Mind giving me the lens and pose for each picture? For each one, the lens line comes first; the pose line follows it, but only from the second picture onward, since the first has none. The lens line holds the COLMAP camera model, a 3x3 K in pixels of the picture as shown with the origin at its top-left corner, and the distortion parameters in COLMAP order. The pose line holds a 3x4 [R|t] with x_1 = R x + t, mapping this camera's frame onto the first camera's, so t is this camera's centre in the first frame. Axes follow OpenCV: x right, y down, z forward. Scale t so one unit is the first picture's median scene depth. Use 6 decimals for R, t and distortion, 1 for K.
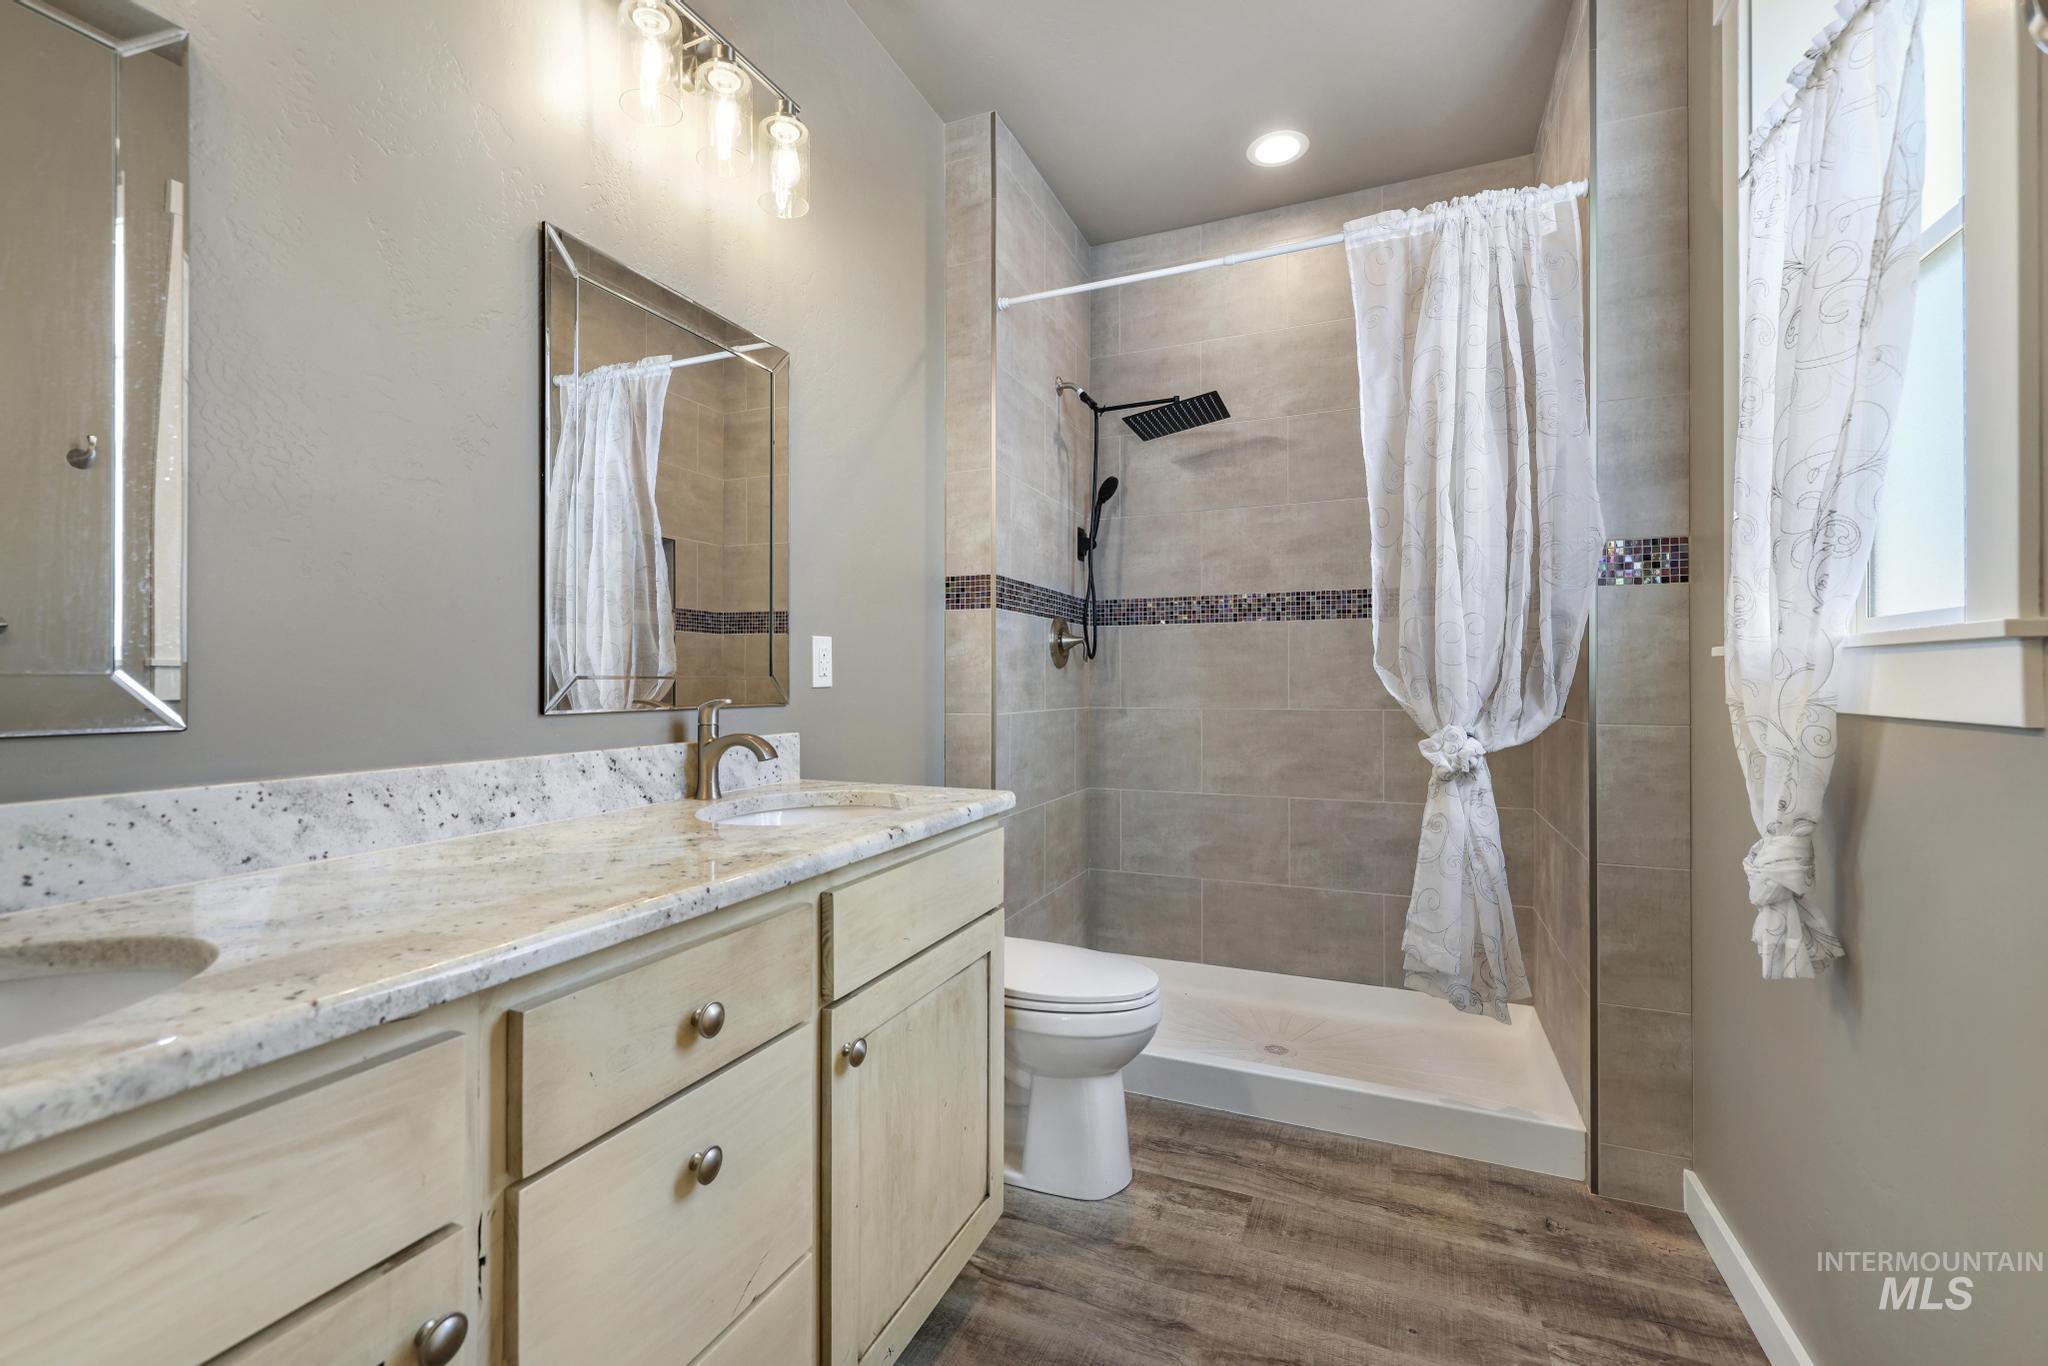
lens RADIAL K [[863.5, 0, 1032.6], [0, 863.5, 680.8], [0, 0, 1]] dist [0.001747, 0.000169]
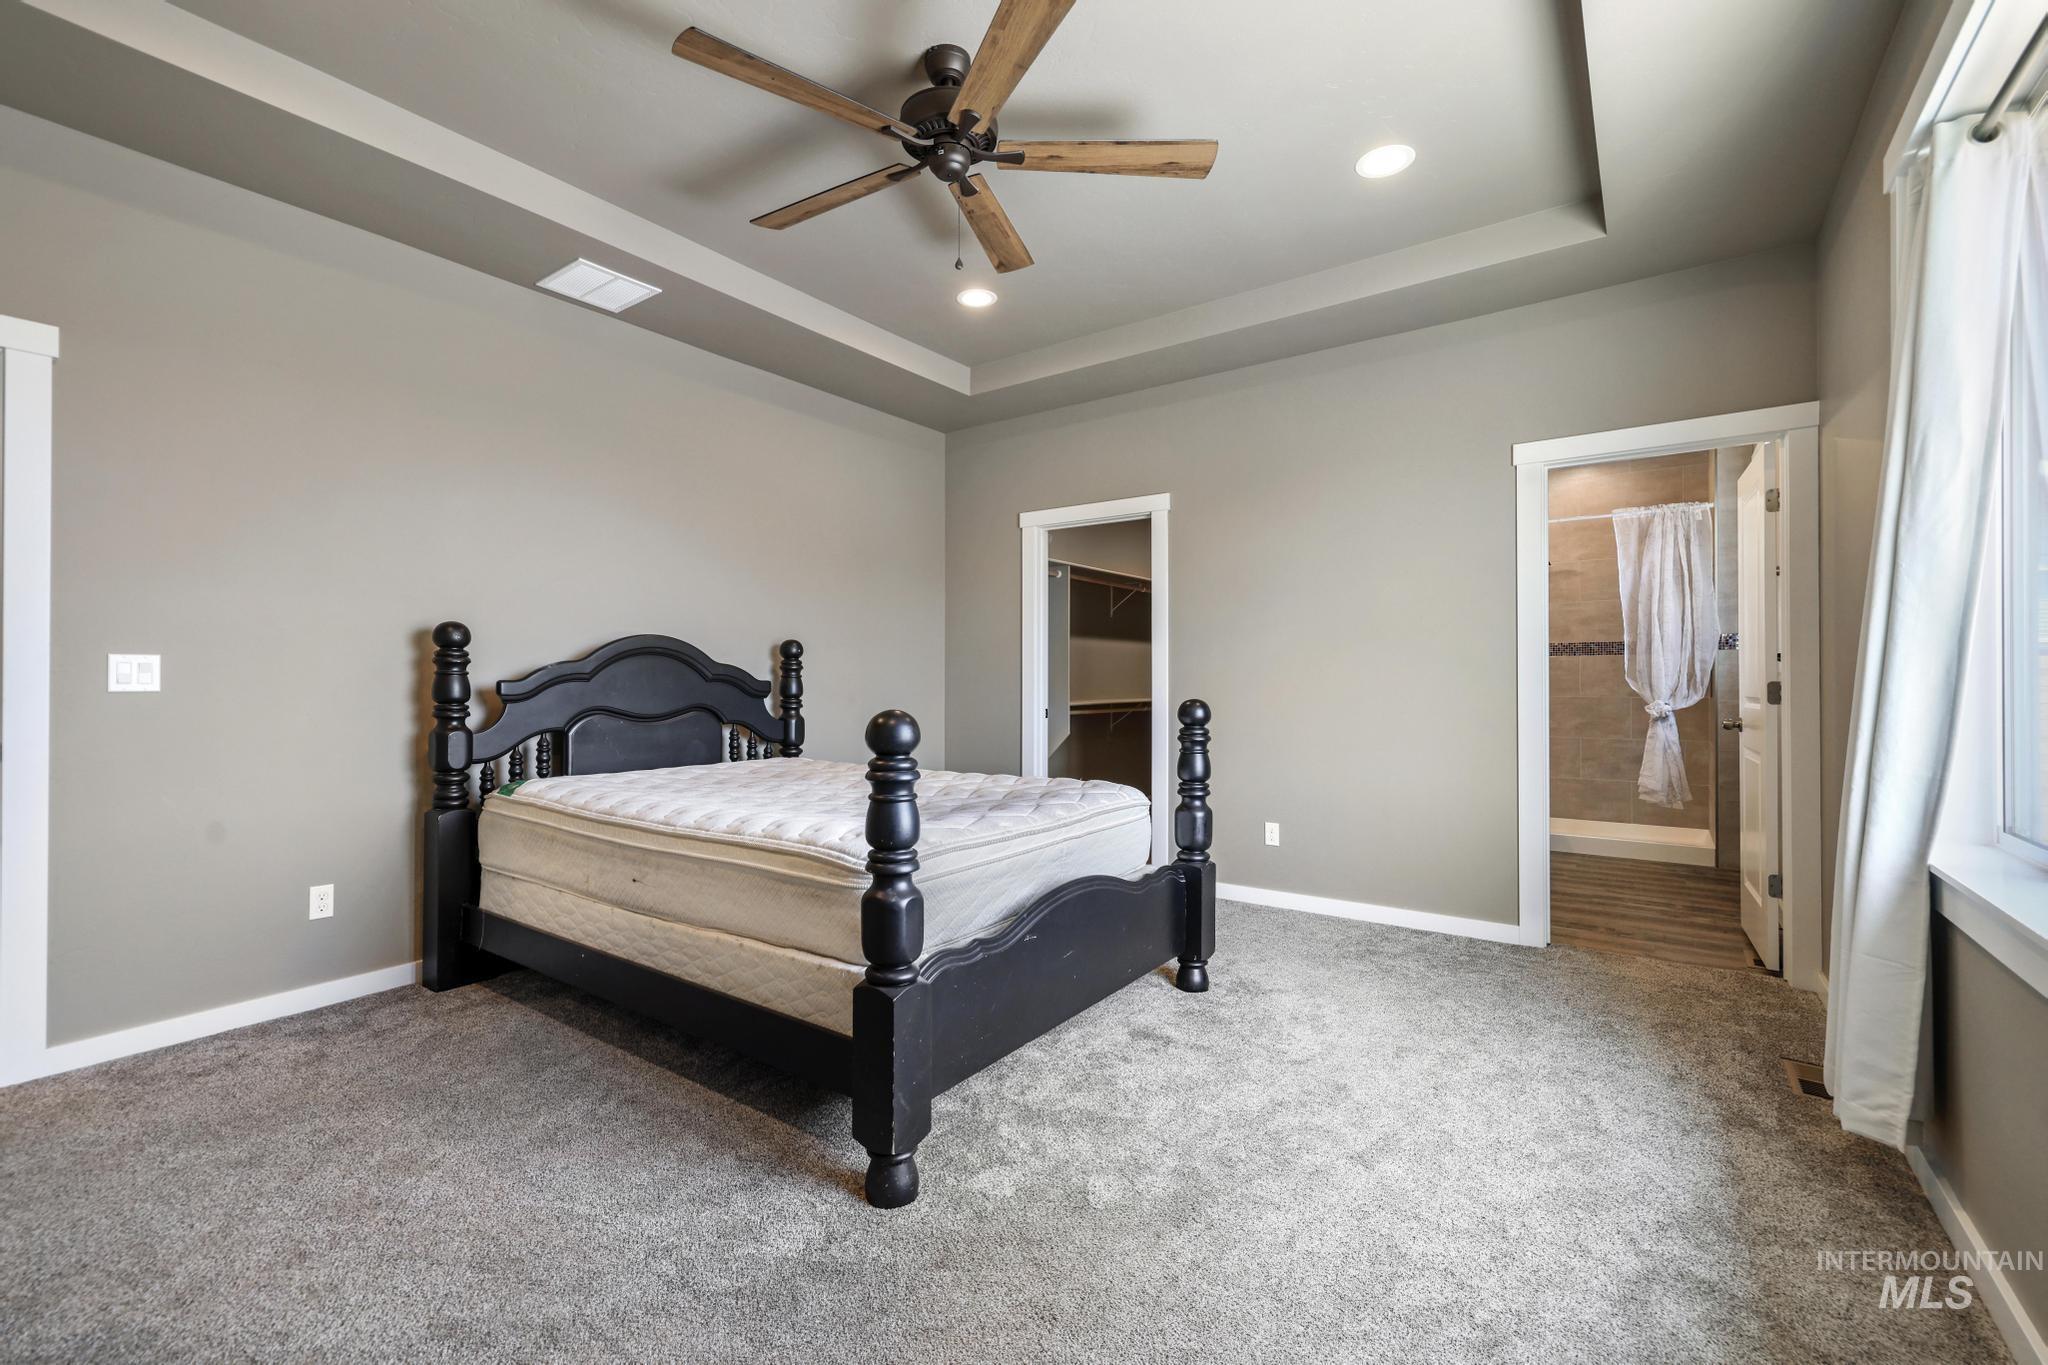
lens RADIAL K [[863.5, 0, 1013.7], [0, 863.5, 678.1], [0, 0, 1]] dist [0.001747, 0.000169]
pose [[0.971815, -0.000974, -0.235742, -0.837732], [0.000133, 0.999994, -0.003582, -0.008678], [0.235744, 0.003450, 0.971809, -2.102689]]
